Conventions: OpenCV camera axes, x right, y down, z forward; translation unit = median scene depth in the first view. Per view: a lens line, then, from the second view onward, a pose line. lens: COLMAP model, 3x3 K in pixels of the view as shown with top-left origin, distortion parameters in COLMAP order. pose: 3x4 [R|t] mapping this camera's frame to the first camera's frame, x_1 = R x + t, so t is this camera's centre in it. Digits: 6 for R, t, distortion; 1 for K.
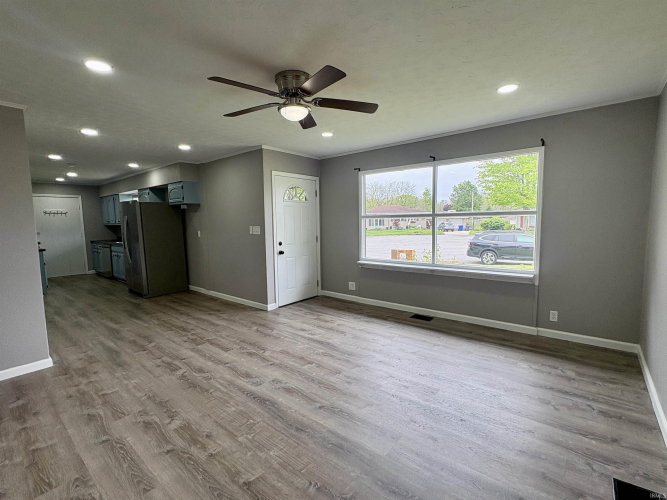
lens RADIAL K [[308.5, 0, 330.1], [0, 308.5, 250.5], [0, 0, 1]] dist [0.001676, 0.002546]
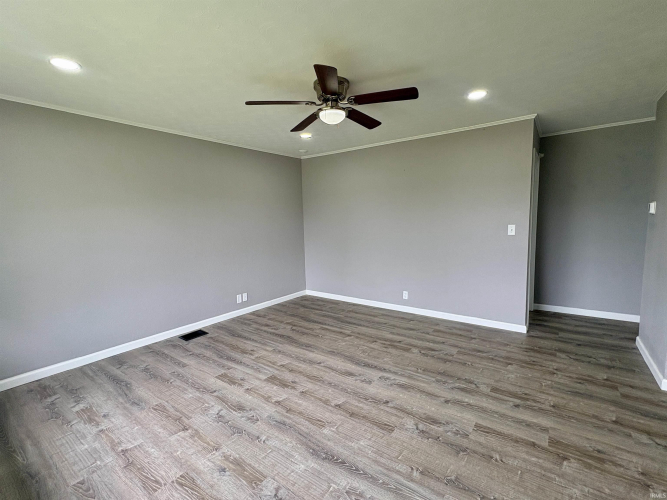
lens RADIAL K [[308.5, 0, 332.8], [0, 308.5, 251.8], [0, 0, 1]] dist [0.001676, 0.002546]
pose [[-0.997051, 0.050779, -0.057532, -0.023982], [0.037778, 0.977406, 0.207969, -0.157610], [0.066792, 0.205182, -0.976442, 1.528353]]
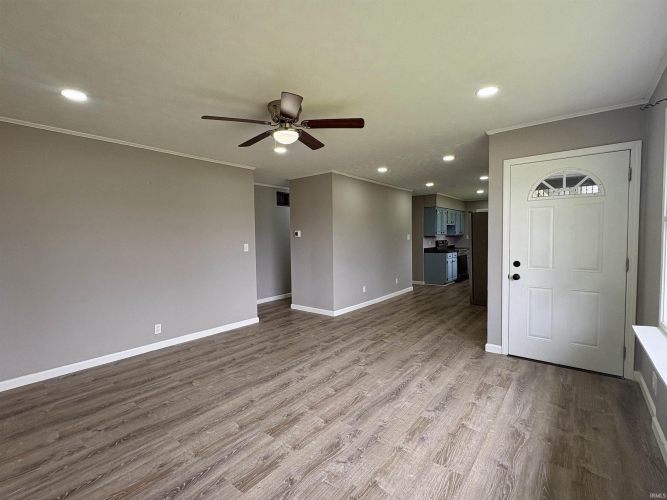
lens RADIAL K [[308.5, 0, 335.8], [0, 308.5, 247.8], [0, 0, 1]] dist [0.001676, 0.002546]
pose [[0.030576, 0.050684, -0.998247, 0.742057], [-0.081379, 0.995524, 0.048053, -0.083980], [0.996214, 0.079767, 0.034564, 0.852170]]
